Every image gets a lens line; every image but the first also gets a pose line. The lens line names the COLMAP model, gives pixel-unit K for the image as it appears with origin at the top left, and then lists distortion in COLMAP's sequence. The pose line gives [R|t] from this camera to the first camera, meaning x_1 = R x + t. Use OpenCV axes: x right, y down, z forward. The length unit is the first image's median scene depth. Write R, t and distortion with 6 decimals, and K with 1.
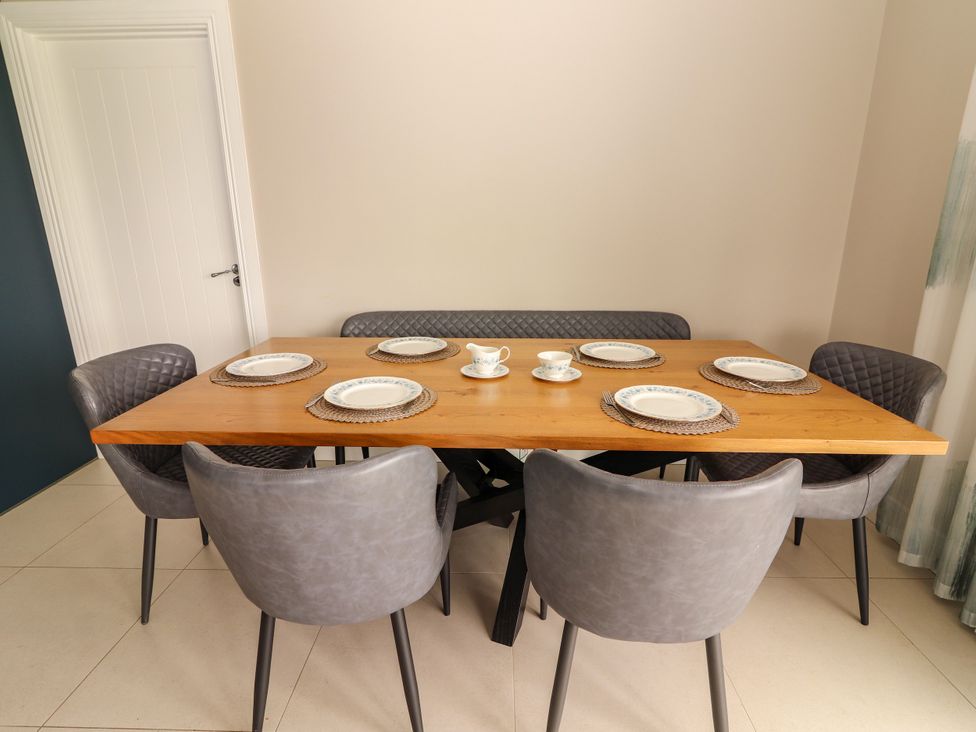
lens RADIAL K [[505.5, 0, 485.0], [0, 505.5, 361.1], [0, 0, 1]] dist [-0.001856, -0.000253]
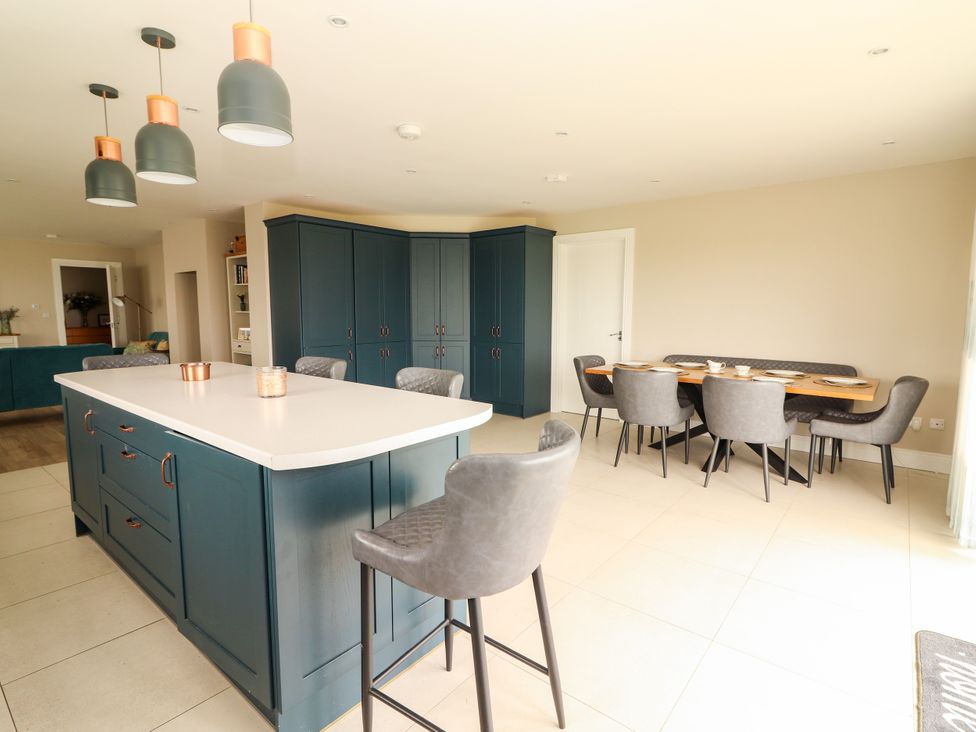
lens RADIAL K [[505.5, 0, 485.0], [0, 505.5, 361.1], [0, 0, 1]] dist [-0.001856, -0.000253]
pose [[0.786500, 0.074162, -0.613122, 1.012514], [-0.175064, 0.978816, -0.106172, 0.690390], [0.592259, 0.190840, 0.782821, -2.644998]]
